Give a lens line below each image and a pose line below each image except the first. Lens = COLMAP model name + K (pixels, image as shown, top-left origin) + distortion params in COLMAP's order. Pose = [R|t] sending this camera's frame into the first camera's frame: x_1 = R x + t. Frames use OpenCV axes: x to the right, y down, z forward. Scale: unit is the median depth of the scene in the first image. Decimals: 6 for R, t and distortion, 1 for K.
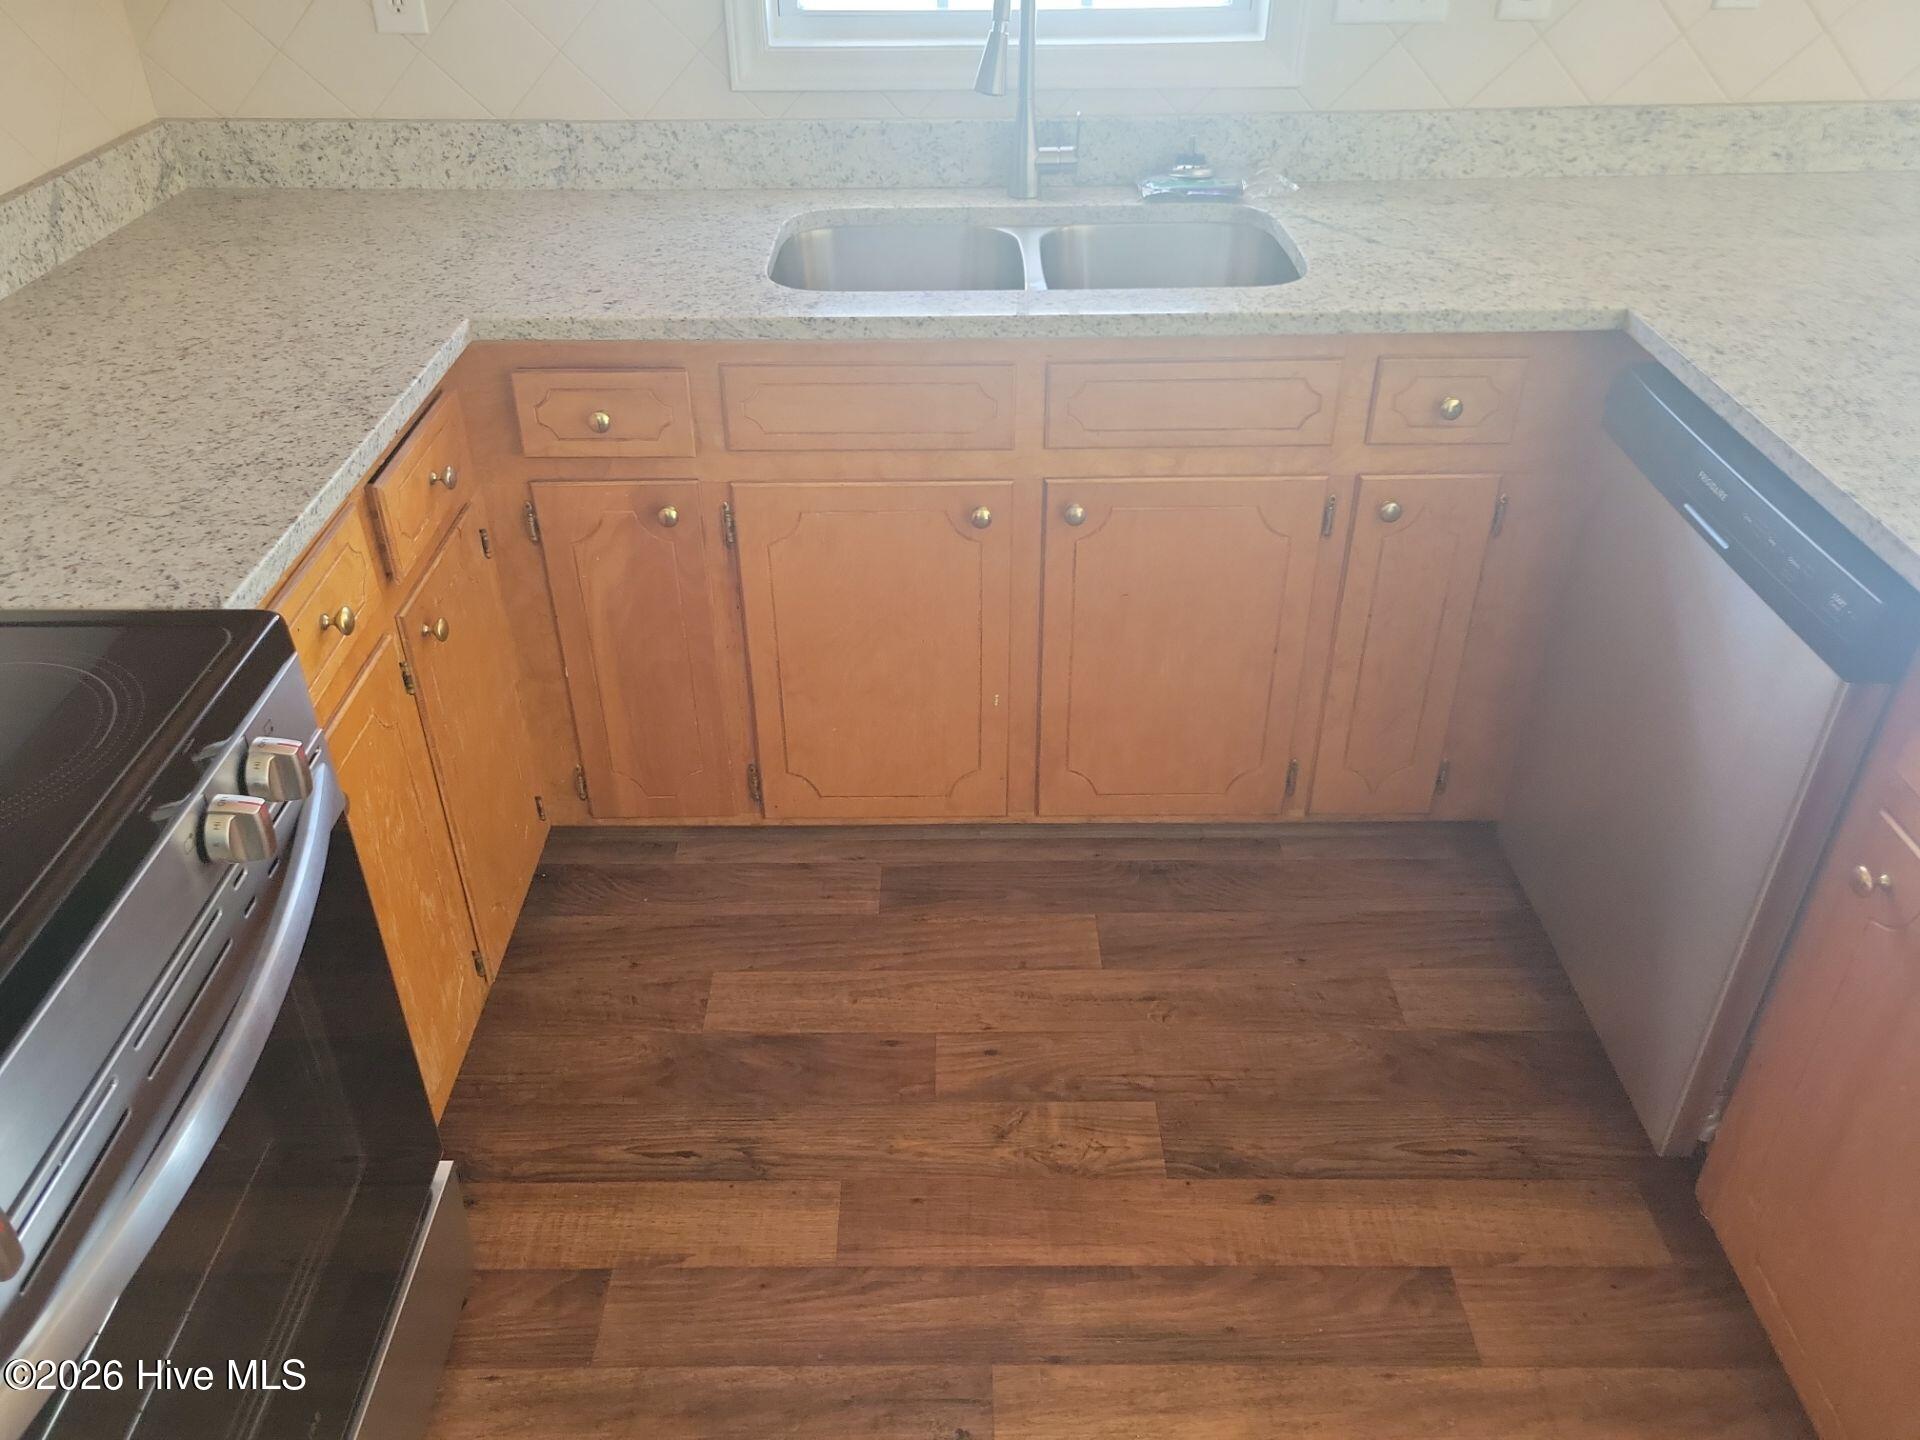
lens RADIAL K [[1453.7, 0, 943.8], [0, 1453.7, 691.1], [0, 0, 1]] dist [0.042322, -0.026254]
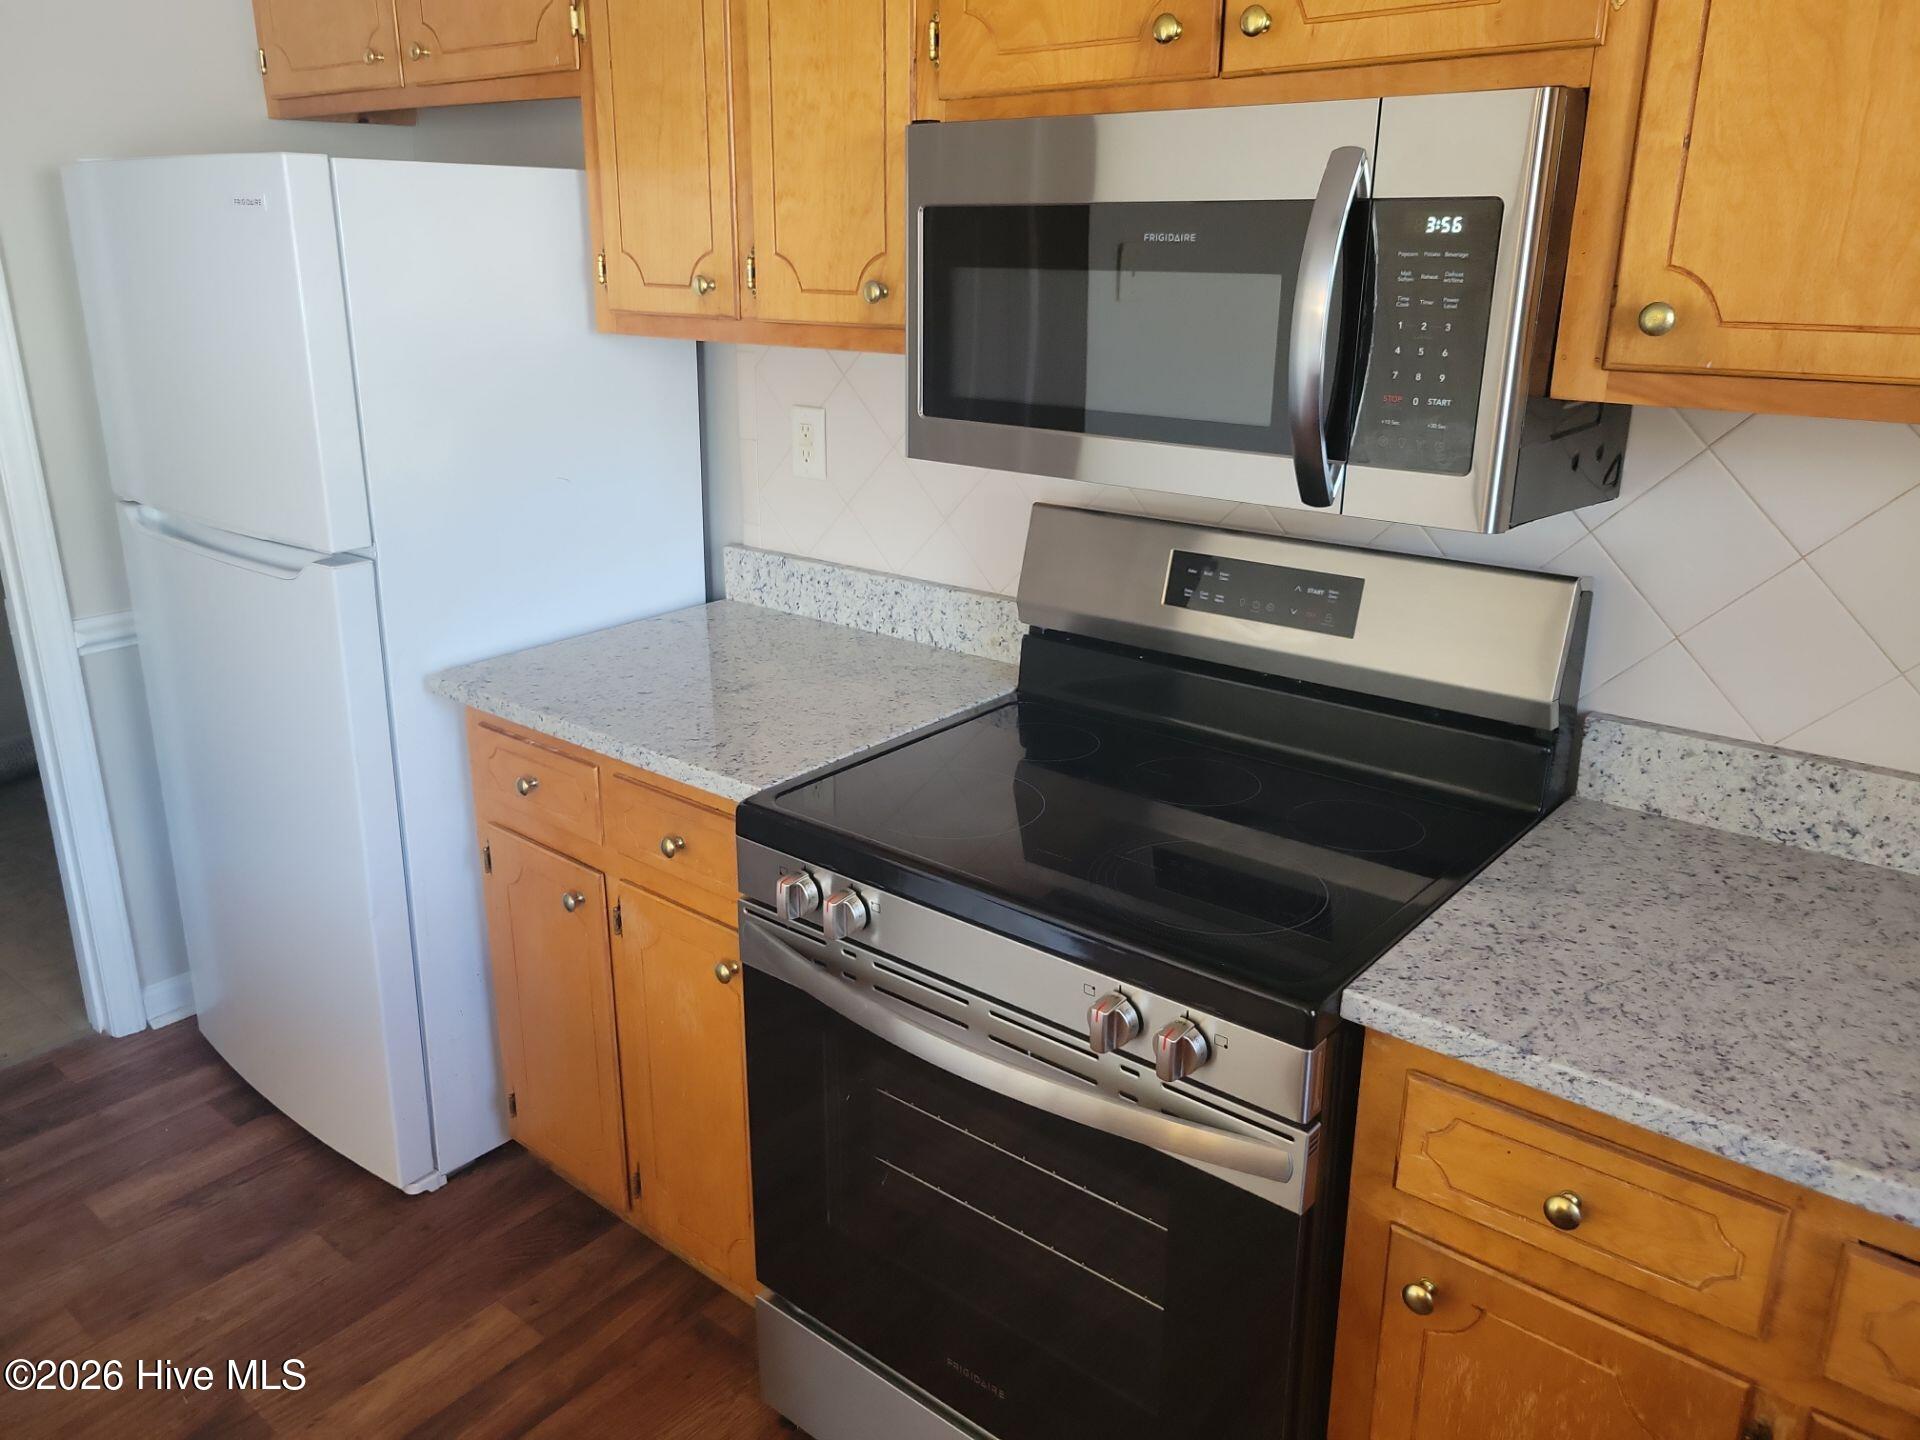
lens RADIAL K [[1453.7, 0, 909.0], [0, 1453.7, 684.1], [0, 0, 1]] dist [0.042322, -0.026254]
pose [[-0.654701, 0.241289, -0.716342, 0.266378], [-0.404223, 0.689033, 0.601529, -0.448287], [0.638726, 0.683384, -0.353576, 0.628467]]
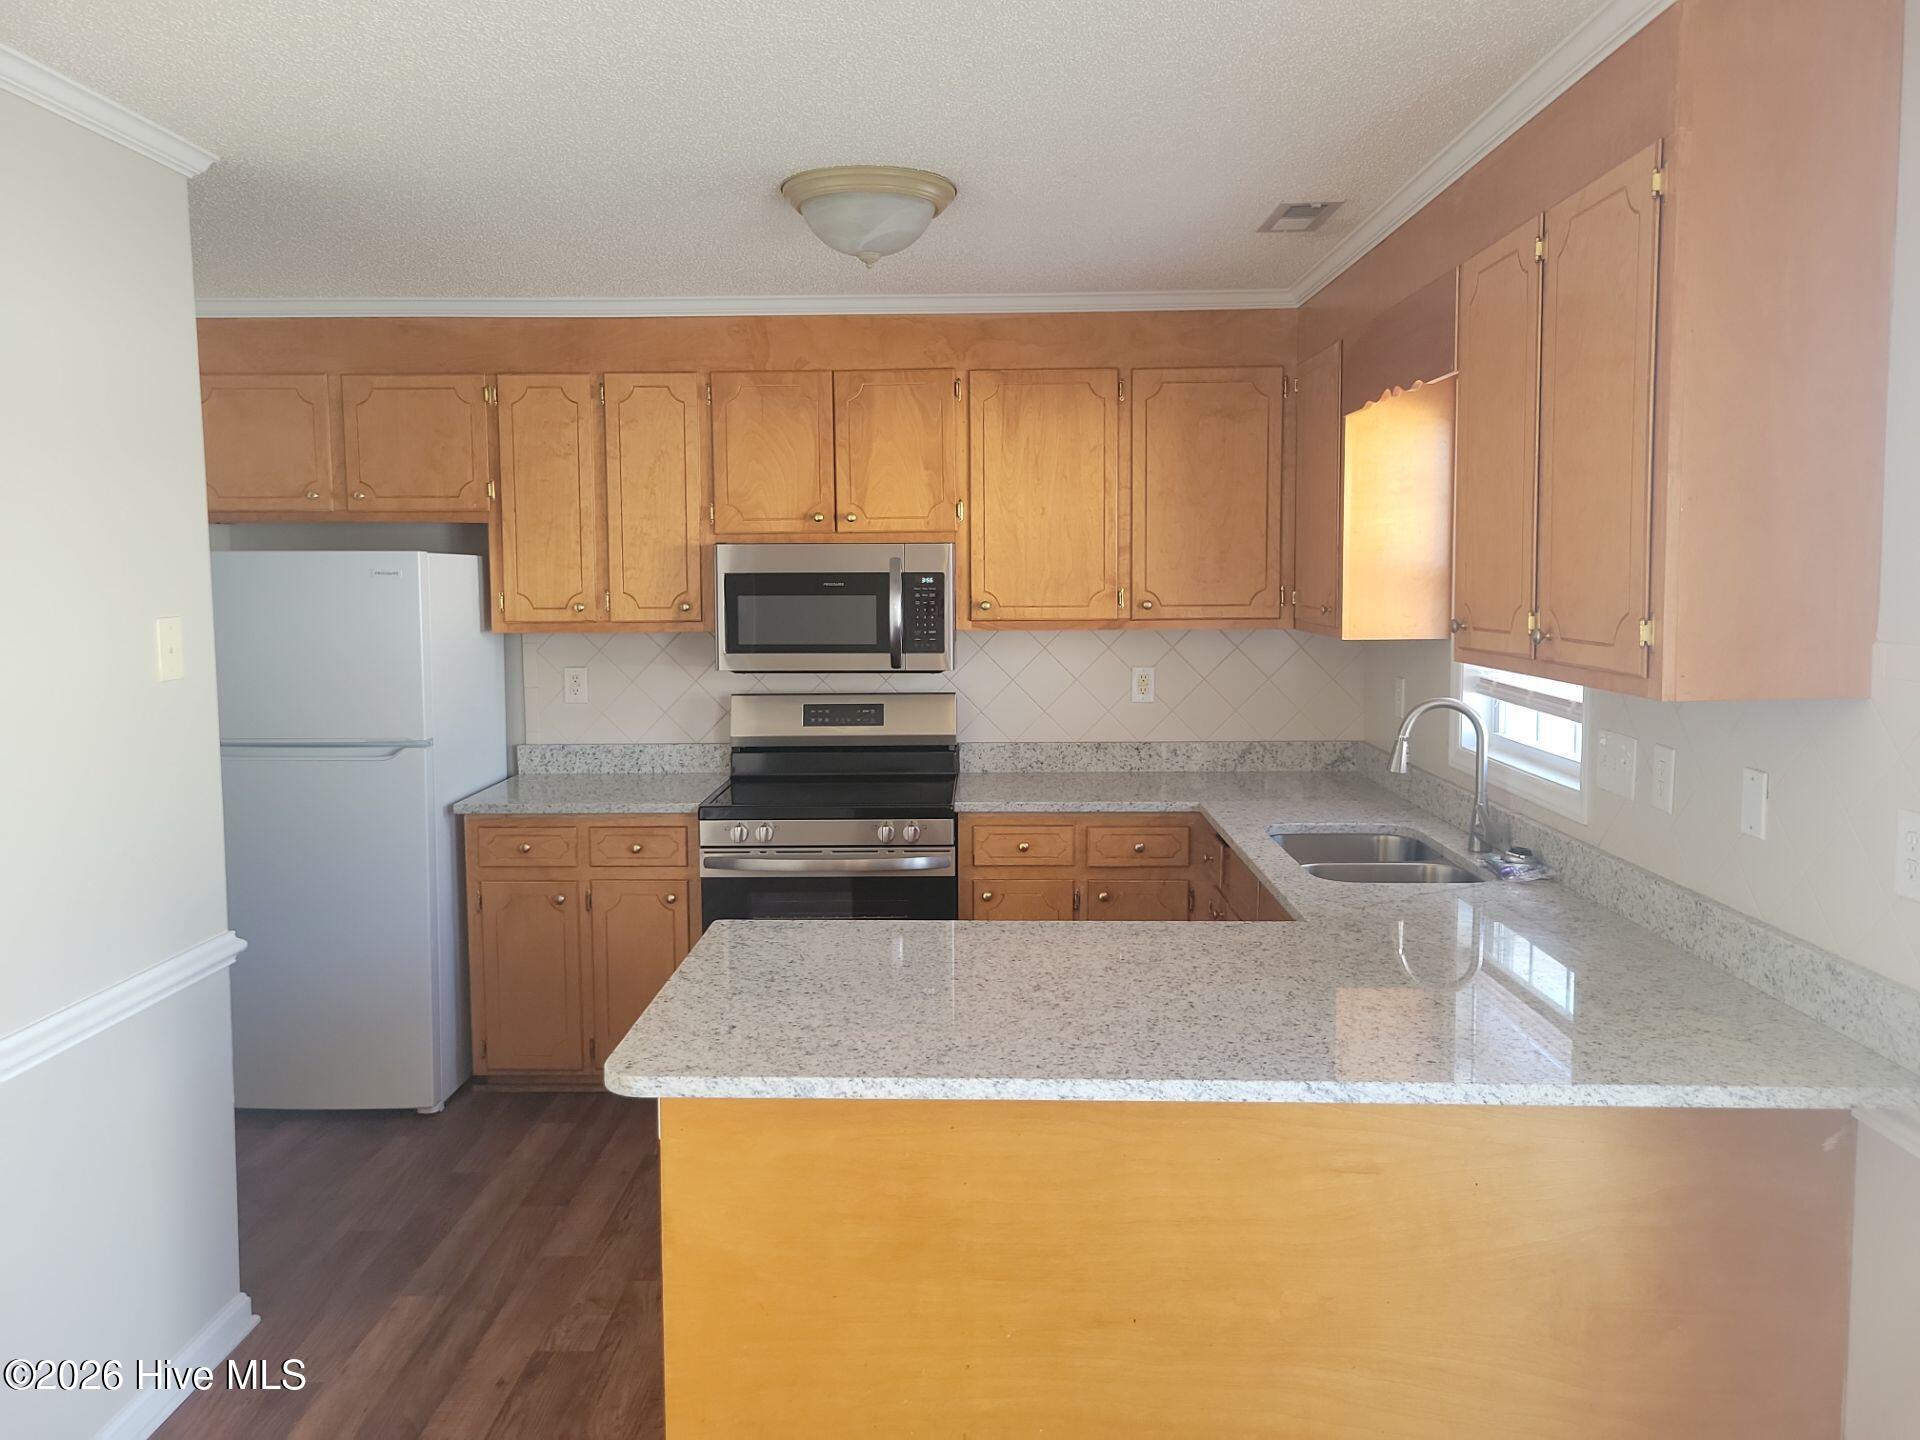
lens RADIAL K [[1453.7, 0, 922.2], [0, 1453.7, 689.9], [0, 0, 1]] dist [0.042322, -0.026254]
pose [[-0.036275, 0.094428, -0.994871, 1.831426], [-0.540774, 0.835321, 0.099003, -0.362929], [0.840385, 0.541592, 0.020763, 0.439118]]
